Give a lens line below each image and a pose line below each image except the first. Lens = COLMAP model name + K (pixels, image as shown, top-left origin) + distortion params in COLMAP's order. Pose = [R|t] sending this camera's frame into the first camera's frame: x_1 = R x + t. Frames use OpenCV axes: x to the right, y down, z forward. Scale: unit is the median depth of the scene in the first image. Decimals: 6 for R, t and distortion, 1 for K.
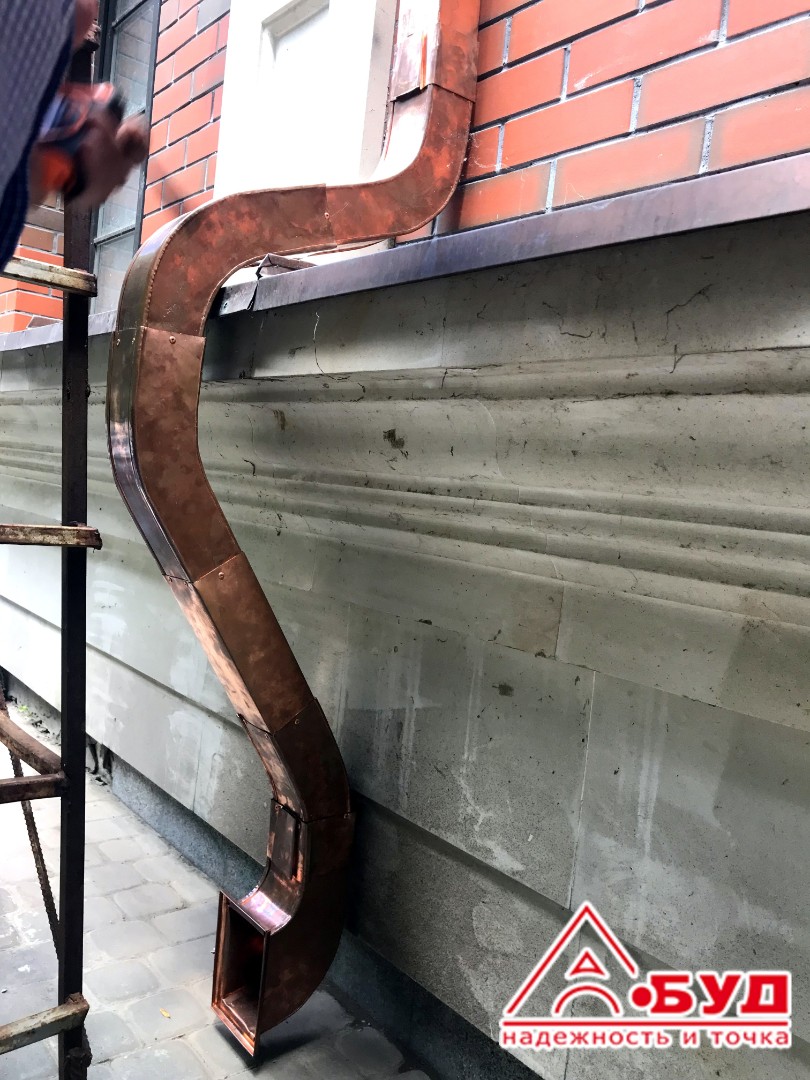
lens RADIAL K [[896.1, 0, 404.3], [0, 896.1, 540.0], [0, 0, 1]] dist [0.043335, -0.036523]
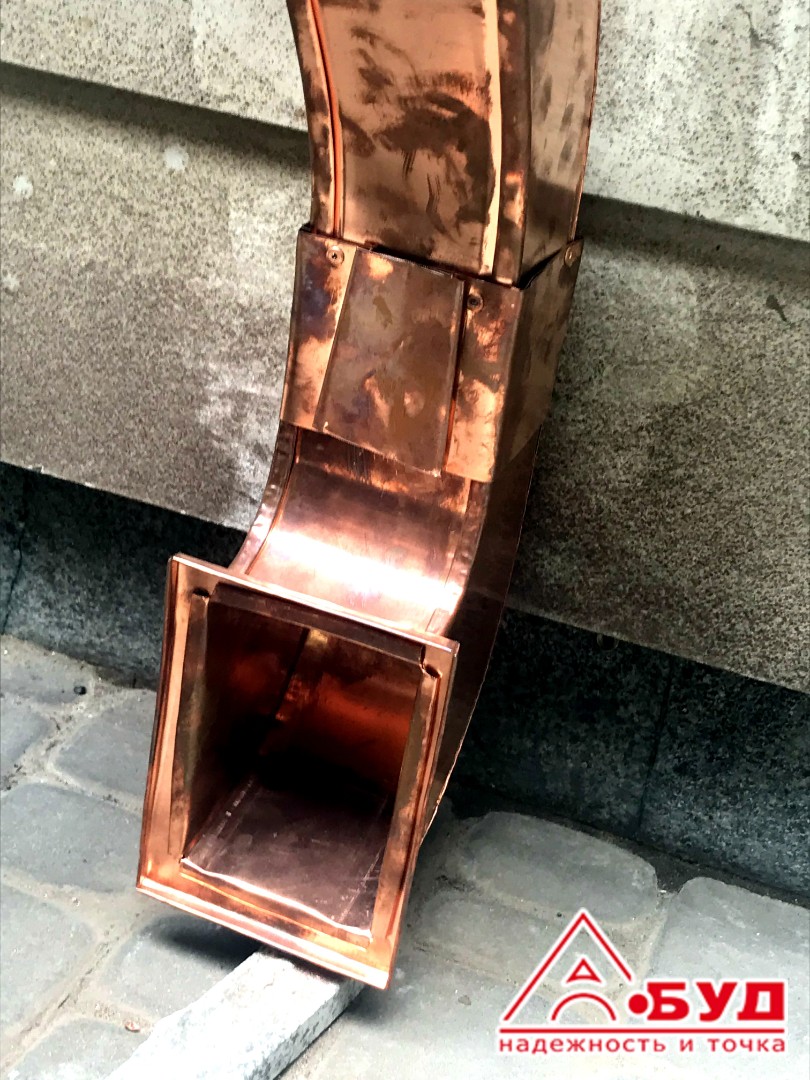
lens RADIAL K [[1692.4, 0, 404.7], [0, 1692.4, 539.4], [0, 0, 1]] dist [-0.018459, 0.000000]
pose [[0.874034, -0.173445, 0.453852, -0.388332], [-0.028426, 0.914256, 0.404138, 0.167245], [-0.485033, -0.366132, 0.794161, 0.541889]]
